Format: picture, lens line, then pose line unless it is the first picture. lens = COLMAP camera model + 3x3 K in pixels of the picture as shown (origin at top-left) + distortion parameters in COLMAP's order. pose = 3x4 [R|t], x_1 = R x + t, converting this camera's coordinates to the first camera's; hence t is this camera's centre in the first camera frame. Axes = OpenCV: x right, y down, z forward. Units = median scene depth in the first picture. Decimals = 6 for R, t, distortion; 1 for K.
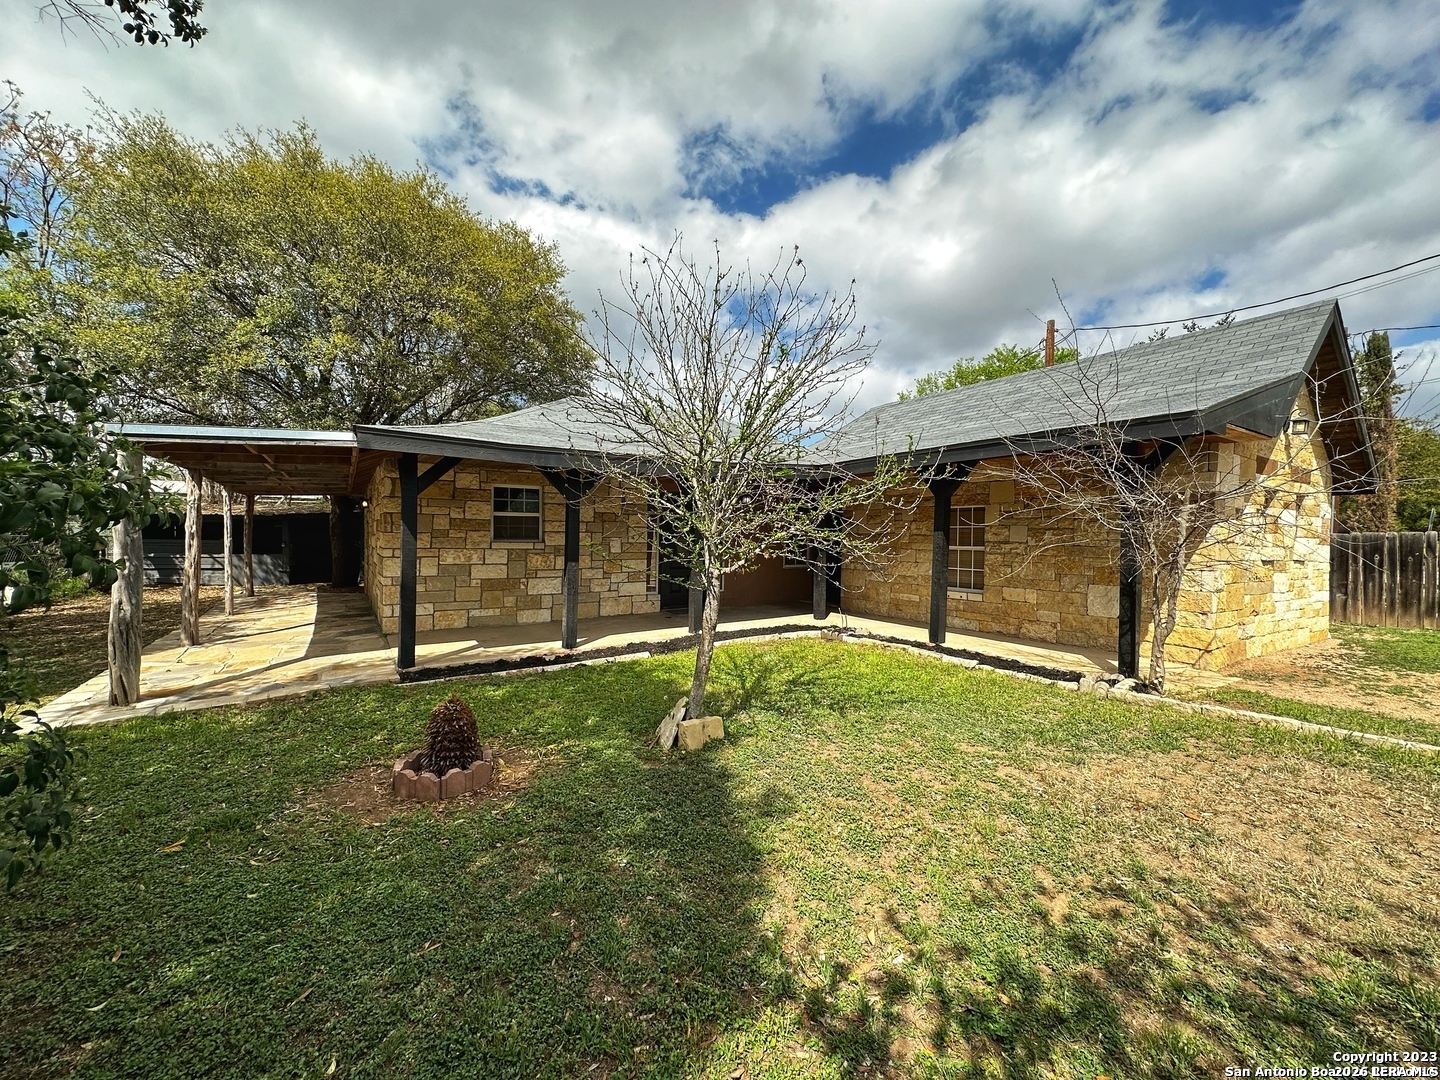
lens RADIAL K [[572.7, 0, 718.9], [0, 572.7, 535.6], [0, 0, 1]] dist [-0.002948, -0.000216]
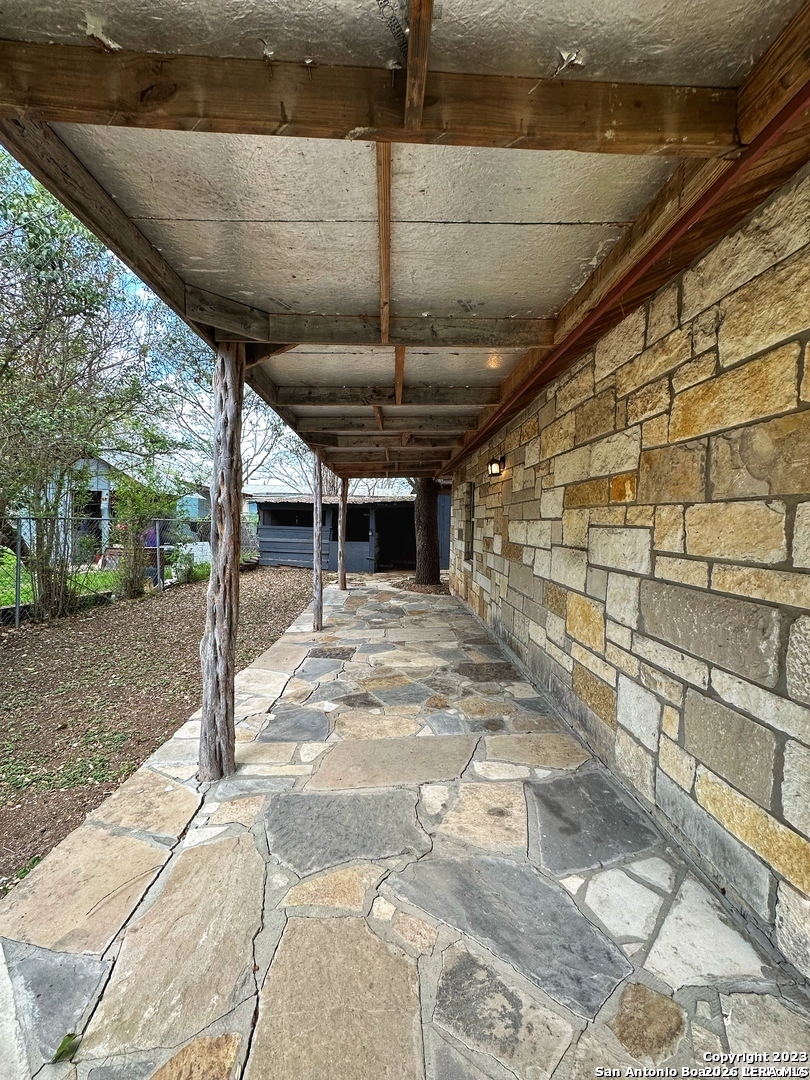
lens RADIAL K [[429.5, 0, 405.8], [0, 429.5, 542.7], [0, 0, 1]] dist [-0.002948, -0.000216]
pose [[0.851597, 0.030545, -0.523307, -0.570418], [-0.013341, 0.999240, 0.036613, 0.007111], [0.524028, -0.024198, 0.851357, 0.707051]]
